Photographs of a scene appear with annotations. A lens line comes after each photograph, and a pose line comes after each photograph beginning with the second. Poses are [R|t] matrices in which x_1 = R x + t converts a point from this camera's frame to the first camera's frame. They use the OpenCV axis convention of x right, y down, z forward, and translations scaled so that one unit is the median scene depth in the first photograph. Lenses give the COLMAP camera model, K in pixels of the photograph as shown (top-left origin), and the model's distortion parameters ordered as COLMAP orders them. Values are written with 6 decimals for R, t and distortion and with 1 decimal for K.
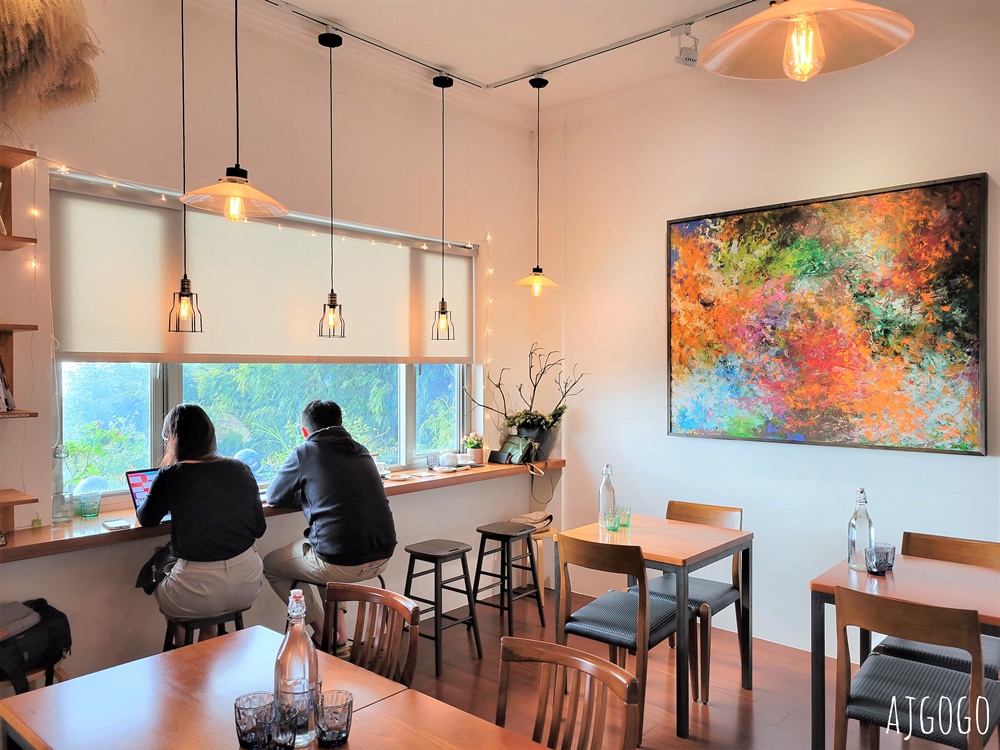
lens RADIAL K [[762.9, 0, 526.8], [0, 762.9, 375.4], [0, 0, 1]] dist [0.048138, -0.038898]
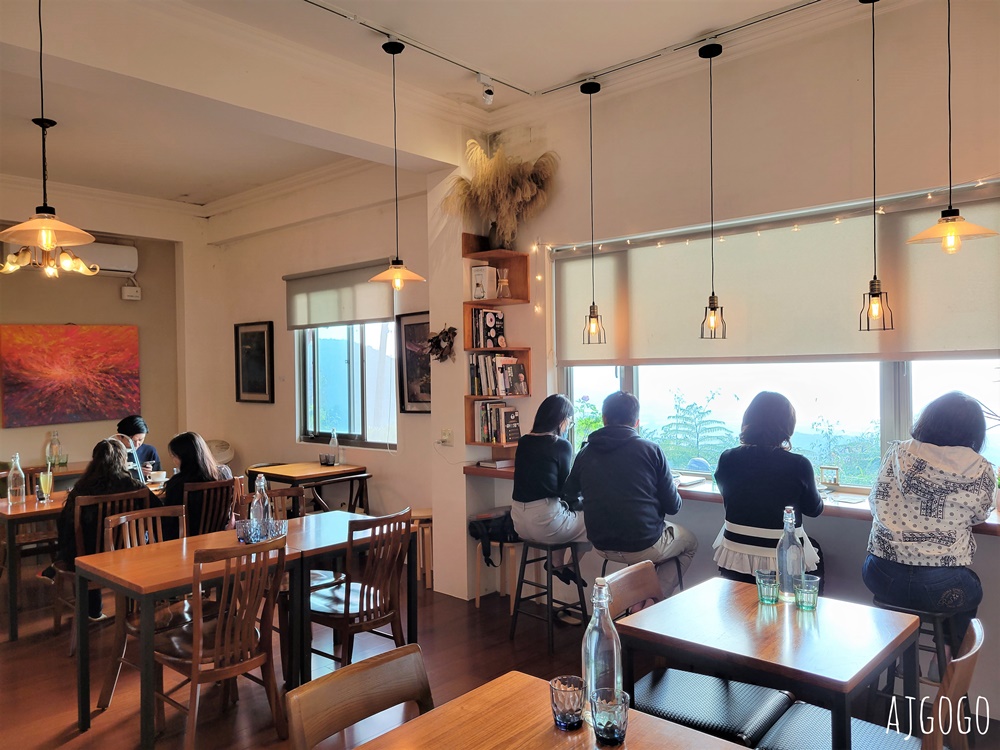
lens RADIAL K [[762.9, 0, 504.9], [0, 762.9, 369.5], [0, 0, 1]] dist [0.048138, -0.038898]
pose [[-0.044610, 0.000206, -0.999004, 0.700019], [0.000440, 1.000000, 0.000187, -0.008232], [0.999004, -0.000431, -0.044610, 0.685924]]
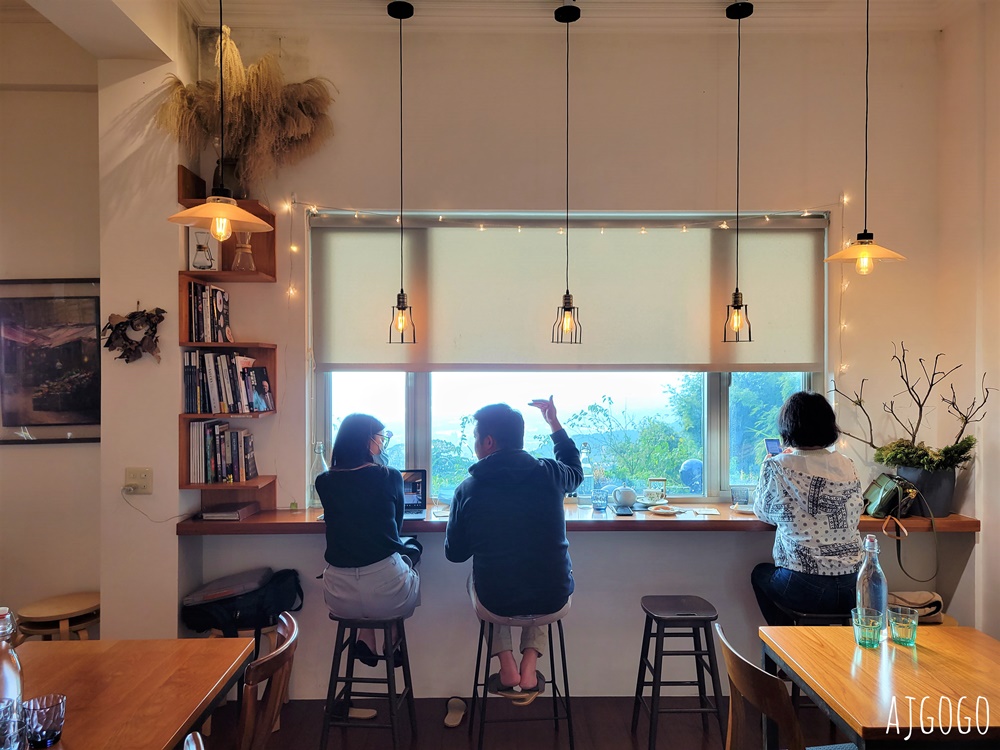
lens RADIAL K [[762.9, 0, 498.9], [0, 762.9, 374.6], [0, 0, 1]] dist [0.048138, -0.038898]
pose [[0.658263, 0.001156, -0.752787, 0.329202], [-0.010072, 0.999923, -0.007273, -0.005297], [0.752721, 0.012370, 0.658224, 0.312381]]
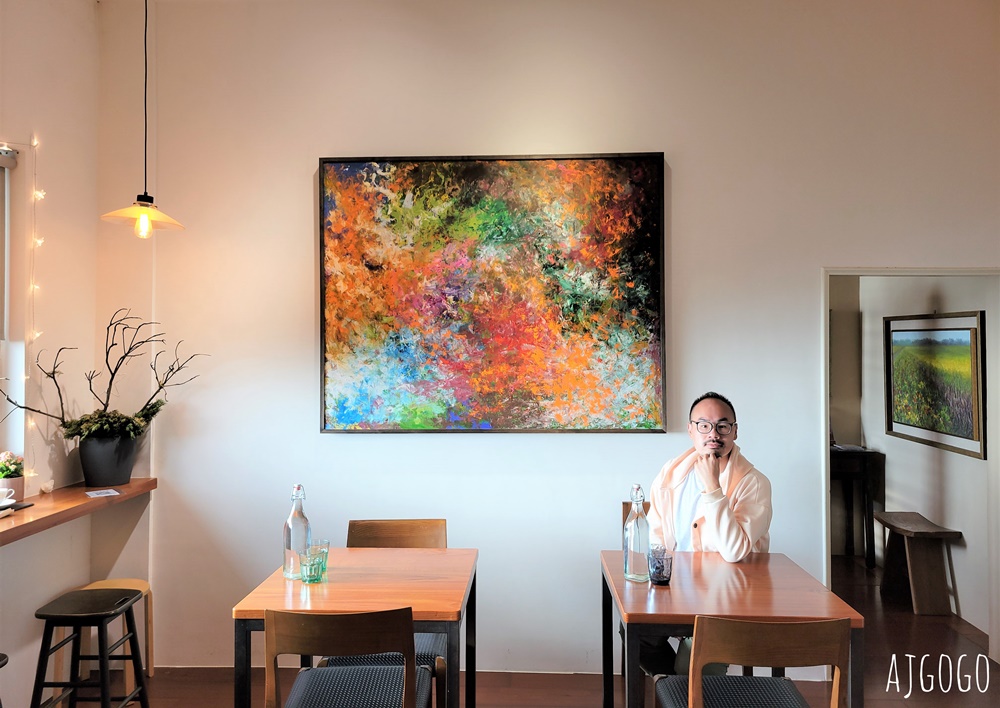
lens RADIAL K [[745.3, 0, 511.7], [0, 745.3, 336.0], [0, 0, 1]] dist [0.028431, -0.010441]
pose [[0.787028, 0.008050, 0.616864, -0.142250], [0.009329, 0.999645, -0.024947, 0.000607], [-0.616846, 0.025389, 0.786674, 0.307197]]
